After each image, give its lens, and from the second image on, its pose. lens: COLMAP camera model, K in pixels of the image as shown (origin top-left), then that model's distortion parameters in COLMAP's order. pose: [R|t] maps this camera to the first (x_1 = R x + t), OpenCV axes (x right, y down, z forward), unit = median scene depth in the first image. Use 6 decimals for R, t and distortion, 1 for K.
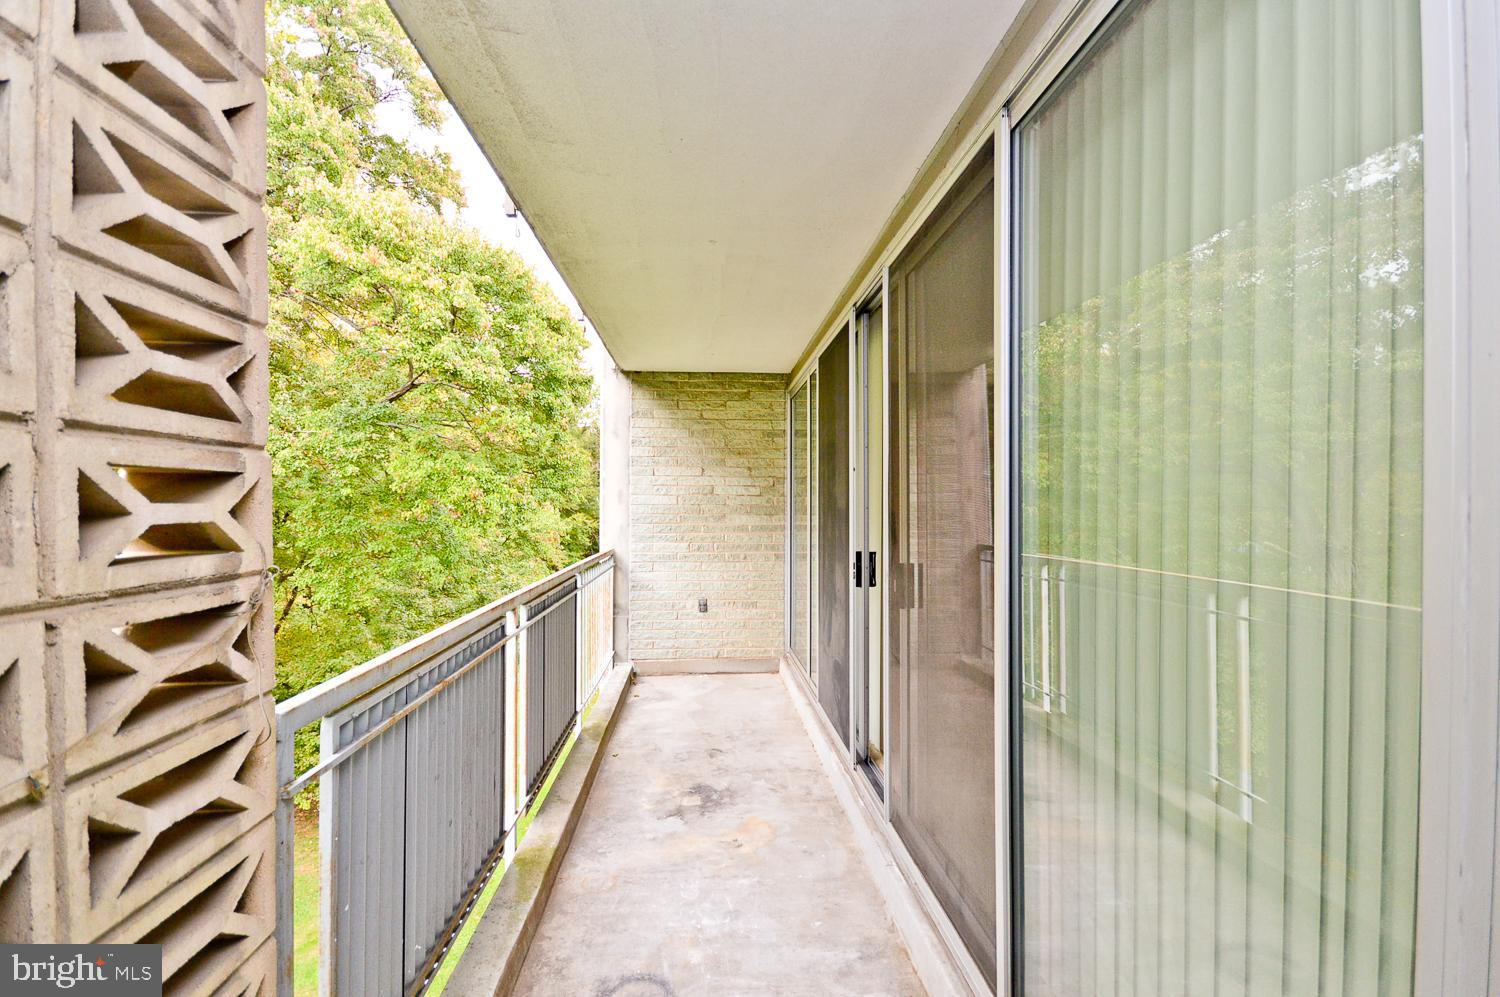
lens RADIAL K [[650.0, 0, 747.6], [0, 650.0, 504.9], [0, 0, 1]] dist [0.001934, 0.000062]
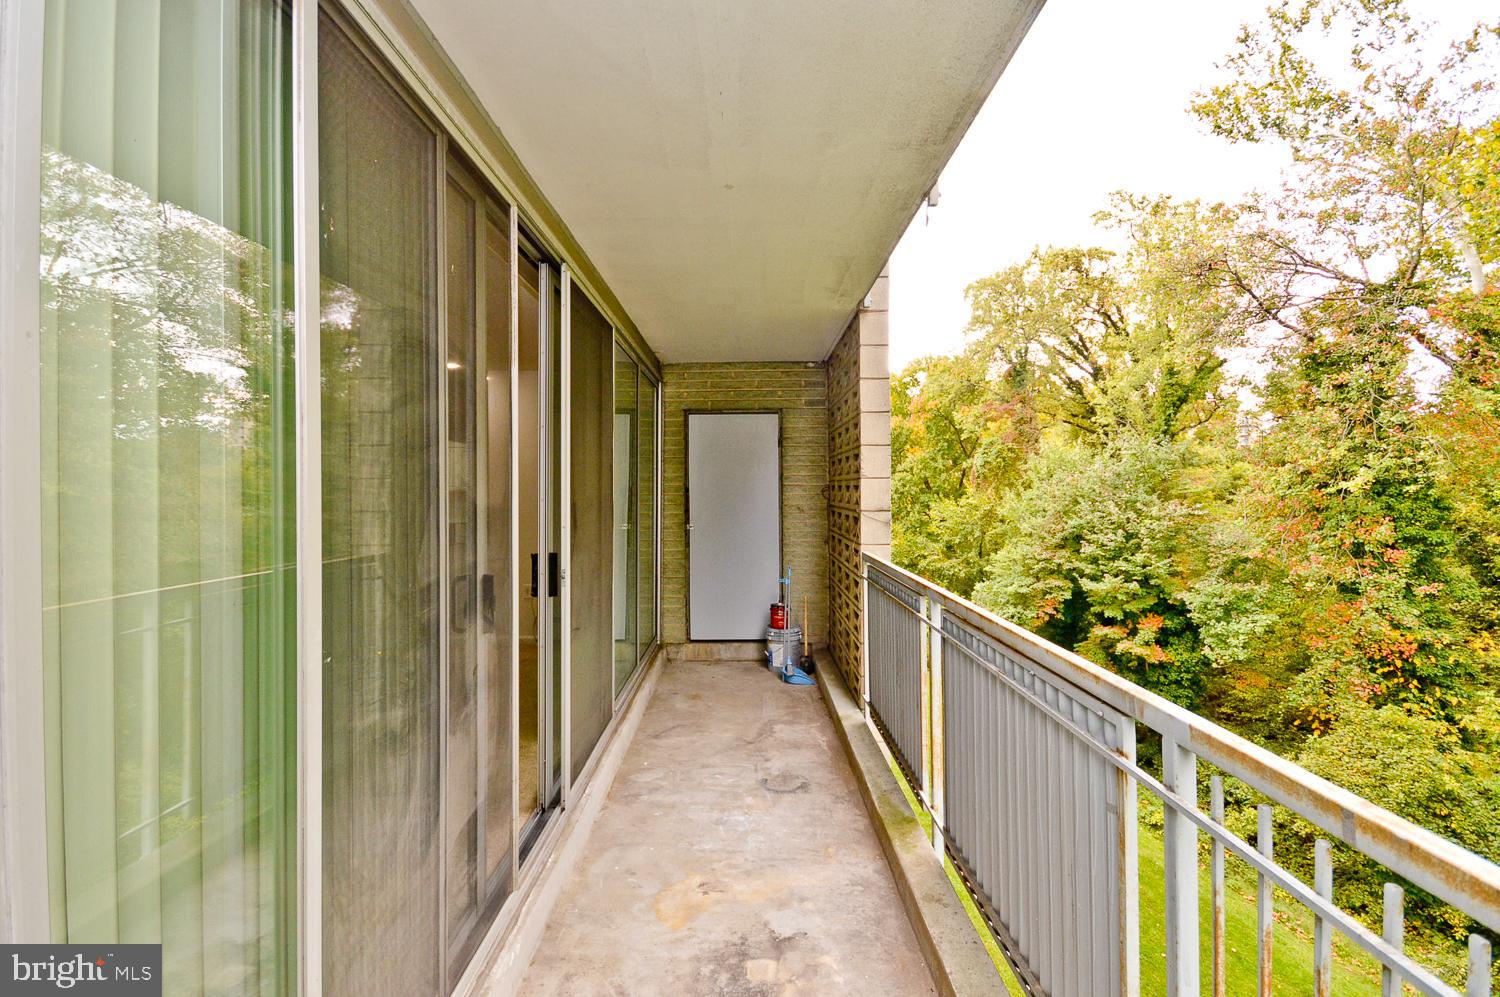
lens RADIAL K [[666.9, 0, 747.1], [0, 666.9, 491.5], [0, 0, 1]] dist [0.004114, 0.000031]
pose [[-0.997711, 0.007158, 0.067243, -0.139074], [0.006461, 0.999923, -0.010570, 0.004627], [-0.067313, -0.010111, -0.997681, 1.919926]]
